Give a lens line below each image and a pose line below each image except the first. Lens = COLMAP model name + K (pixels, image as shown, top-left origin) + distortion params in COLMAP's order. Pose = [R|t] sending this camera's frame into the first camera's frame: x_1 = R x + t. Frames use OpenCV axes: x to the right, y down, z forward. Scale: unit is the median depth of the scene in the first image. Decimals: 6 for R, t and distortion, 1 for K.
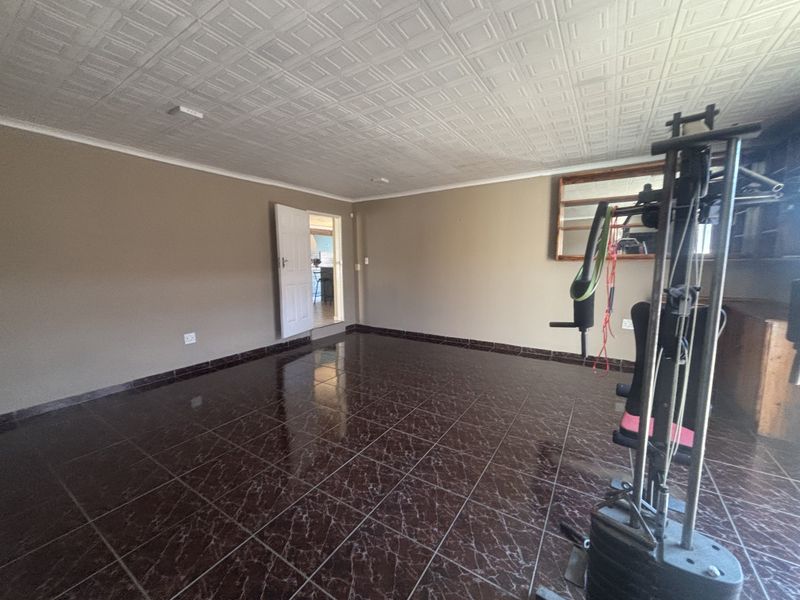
lens RADIAL K [[322.0, 0, 401.6], [0, 322.0, 301.0], [0, 0, 1]] dist [0.019931, -0.000140]
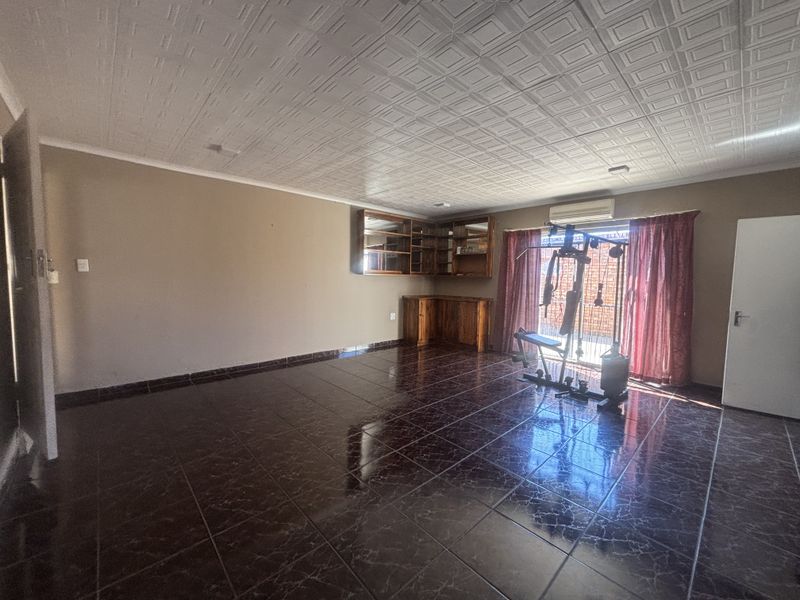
lens RADIAL K [[322.0, 0, 401.6], [0, 322.0, 301.0], [0, 0, 1]] dist [0.019931, -0.000140]
pose [[0.243735, -0.059903, 0.967990, -0.603288], [0.104594, 0.993893, 0.035170, -0.039430], [-0.964185, 0.092674, 0.248512, 0.464425]]
